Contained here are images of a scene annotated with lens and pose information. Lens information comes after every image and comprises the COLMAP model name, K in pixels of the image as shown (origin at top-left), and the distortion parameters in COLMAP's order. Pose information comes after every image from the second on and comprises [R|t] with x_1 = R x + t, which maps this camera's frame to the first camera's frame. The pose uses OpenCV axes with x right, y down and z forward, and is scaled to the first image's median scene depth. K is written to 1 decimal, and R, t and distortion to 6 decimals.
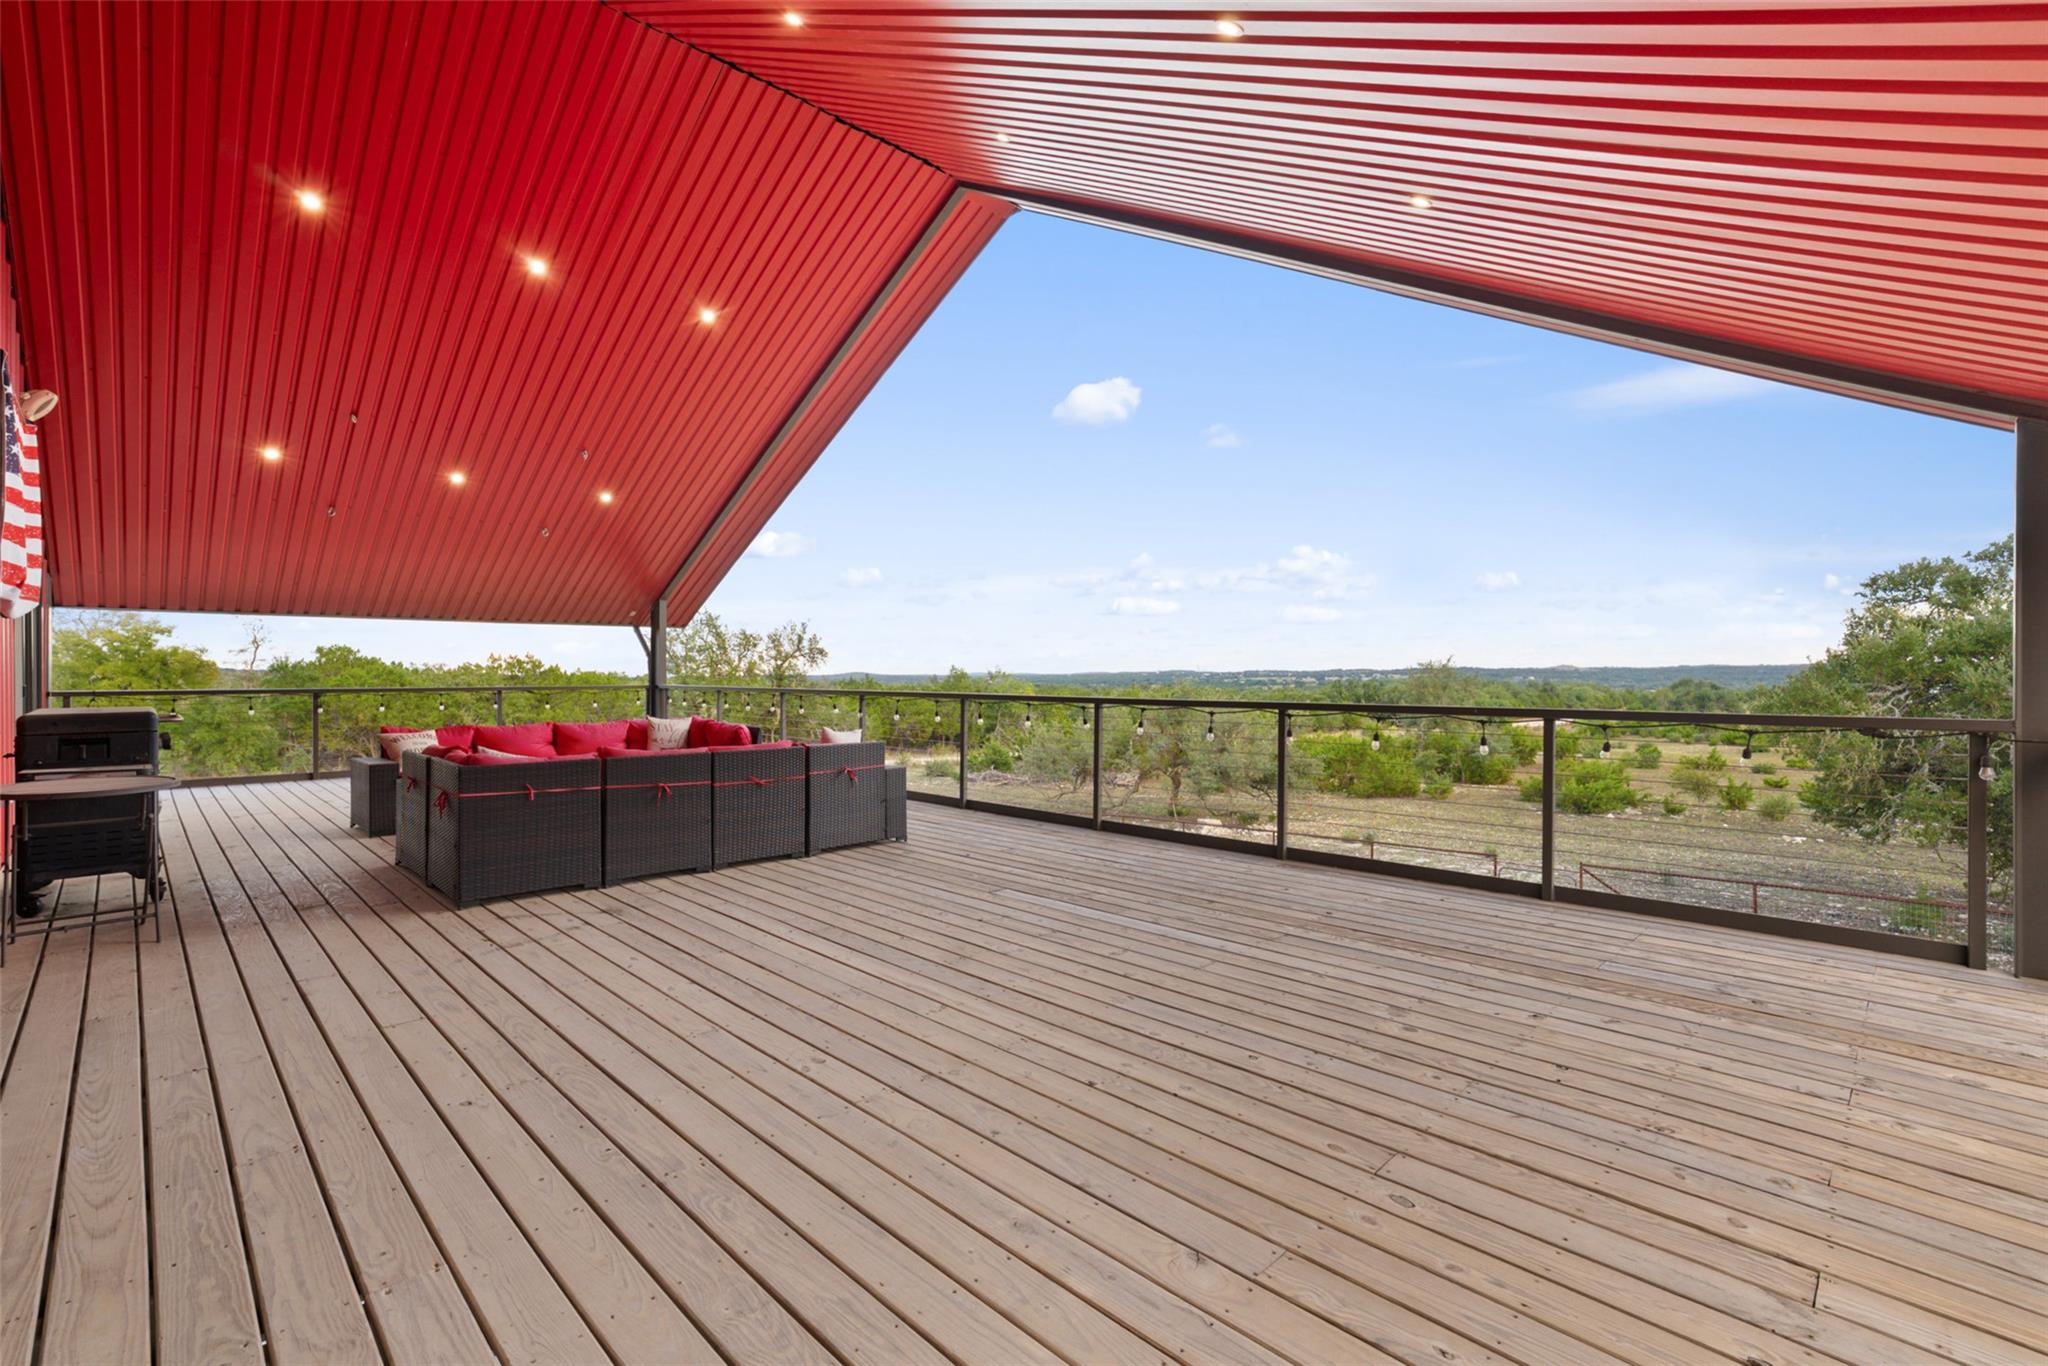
lens RADIAL K [[928.2, 0, 1028.4], [0, 928.2, 683.2], [0, 0, 1]] dist [0.016932, 0.001181]
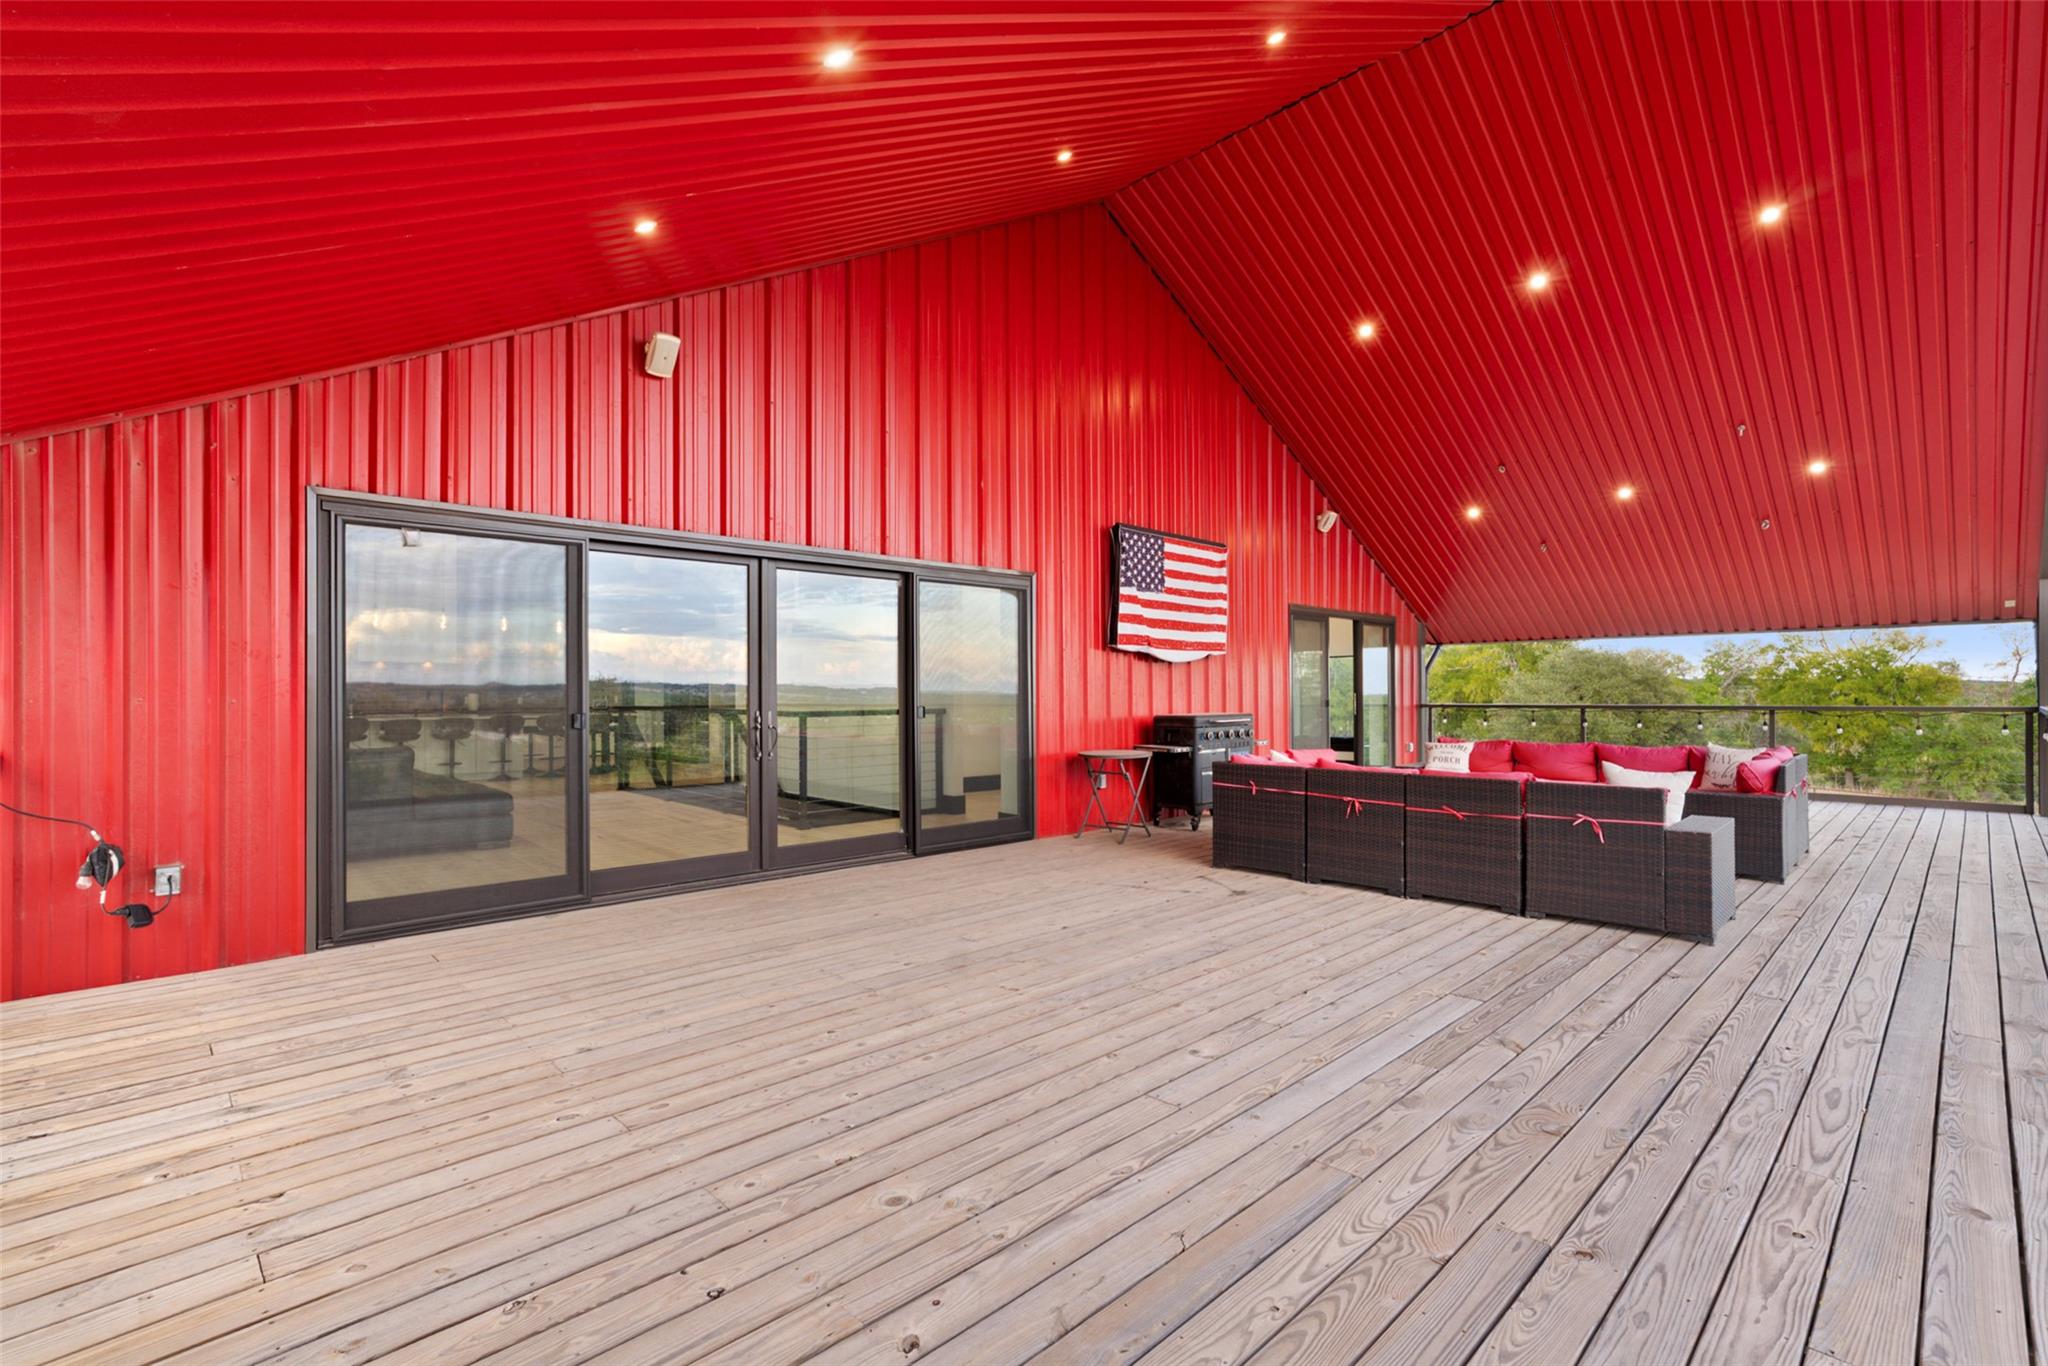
lens RADIAL K [[928.2, 0, 1027.8], [0, 928.2, 675.2], [0, 0, 1]] dist [0.016932, 0.001181]
pose [[-0.025043, -0.021671, -0.999451, 0.102697], [-0.003051, 0.999762, -0.021601, -0.001178], [0.999682, 0.002508, -0.025103, 0.102353]]
